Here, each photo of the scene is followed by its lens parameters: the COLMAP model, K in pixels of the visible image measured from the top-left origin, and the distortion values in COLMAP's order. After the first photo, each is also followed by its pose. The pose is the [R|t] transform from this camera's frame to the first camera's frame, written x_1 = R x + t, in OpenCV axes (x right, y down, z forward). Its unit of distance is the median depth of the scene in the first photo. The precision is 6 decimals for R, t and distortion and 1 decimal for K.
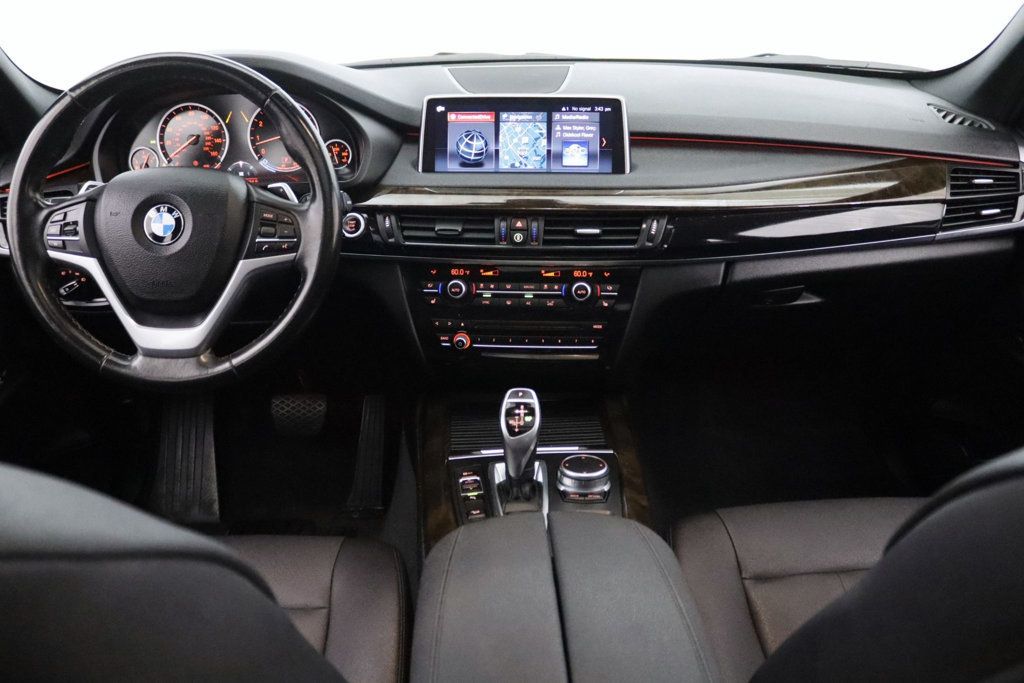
lens RADIAL K [[924.4, 0, 496.9], [0, 924.4, 346.9], [0, 0, 1]] dist [-0.109788, 0.125481]
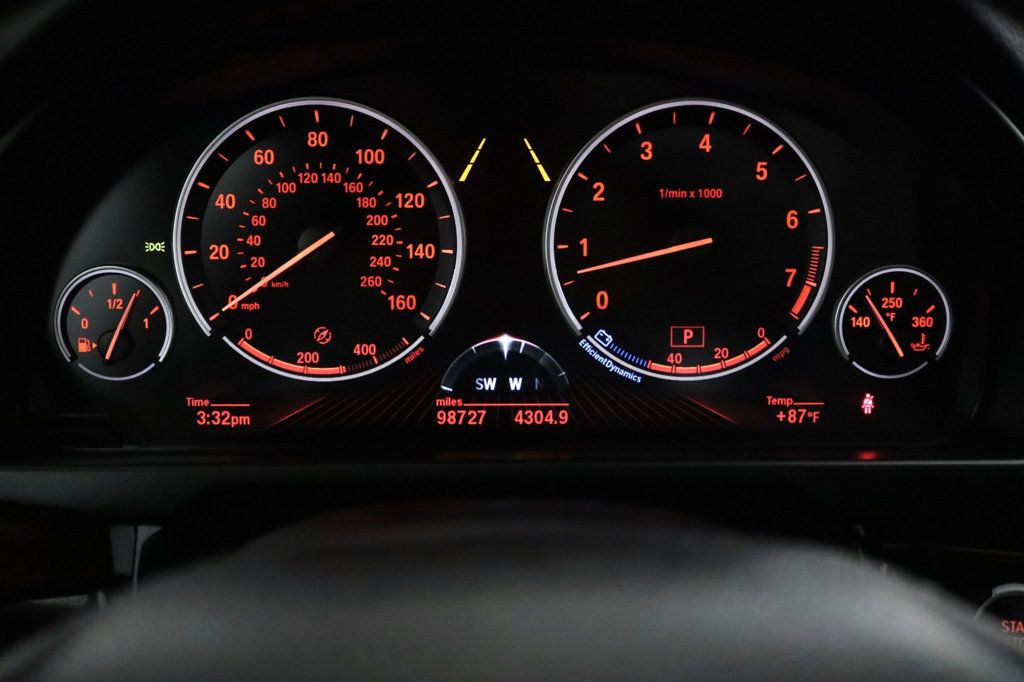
lens RADIAL K [[924.4, 0, 507.8], [0, 924.4, 343.2], [0, 0, 1]] dist [-0.109788, 0.125481]
pose [[0.999594, 0.026500, 0.010463, -0.291162], [-0.025029, 0.992229, -0.121883, -0.175233], [-0.013611, 0.121572, 0.992489, 0.771305]]
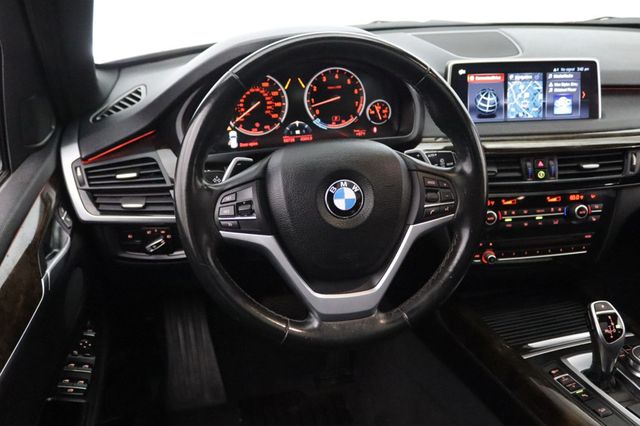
lens RADIAL K [[577.7, 0, 334.3], [0, 577.7, 227.7], [0, 0, 1]] dist [-0.109788, 0.125481]
pose [[0.973981, -0.092804, 0.206755, -0.410207], [0.081930, 0.994796, 0.060571, -0.112900], [-0.211301, -0.042055, 0.976516, 0.282304]]
